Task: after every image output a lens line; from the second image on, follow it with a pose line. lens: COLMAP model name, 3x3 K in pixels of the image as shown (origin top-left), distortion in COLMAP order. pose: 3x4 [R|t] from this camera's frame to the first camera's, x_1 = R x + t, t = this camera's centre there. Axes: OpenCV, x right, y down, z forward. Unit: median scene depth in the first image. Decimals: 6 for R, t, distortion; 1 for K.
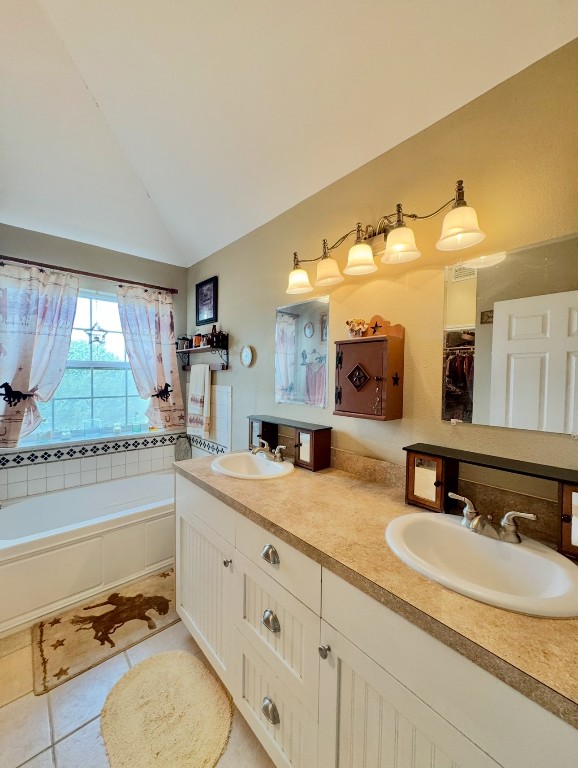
lens RADIAL K [[306.5, 0, 288.0], [0, 306.5, 383.3], [0, 0, 1]] dist [-0.000871, -0.000002]
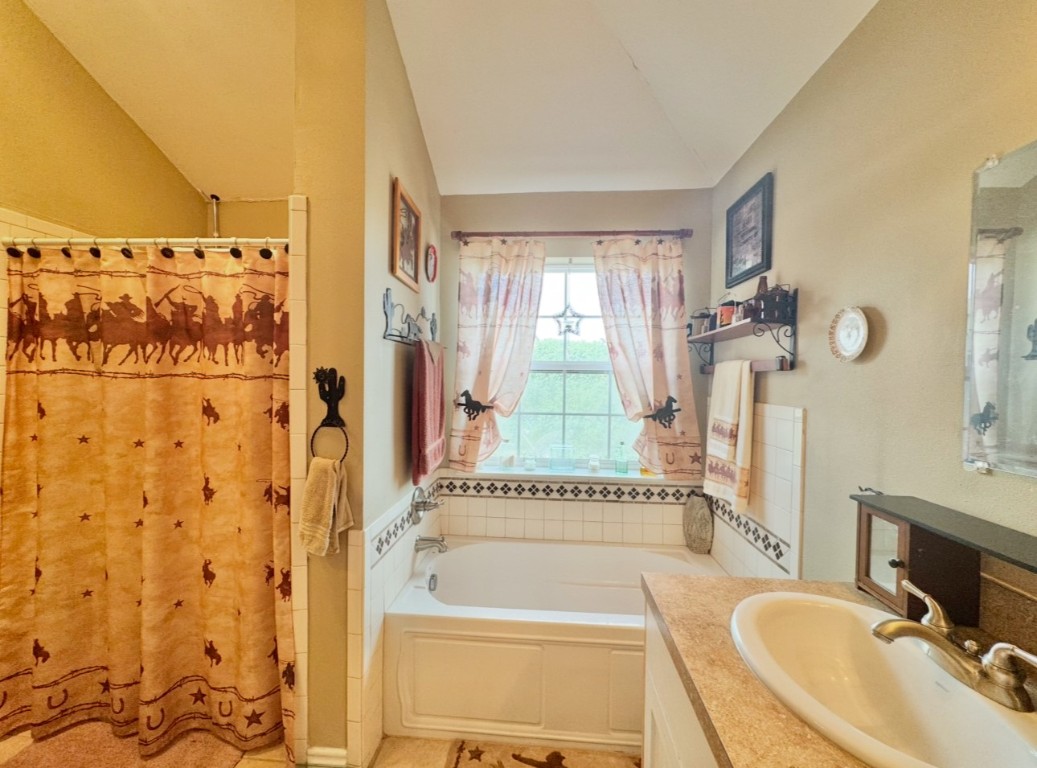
lens RADIAL K [[410.8, 0, 517.5], [0, 410.8, 384.3], [0, 0, 1]] dist [-0.000912, 0.000334]
pose [[0.695660, 0.008360, -0.718322, -0.046870], [-0.026472, 0.999551, -0.014004, -0.004812], [0.717883, 0.028757, 0.695569, 0.288593]]
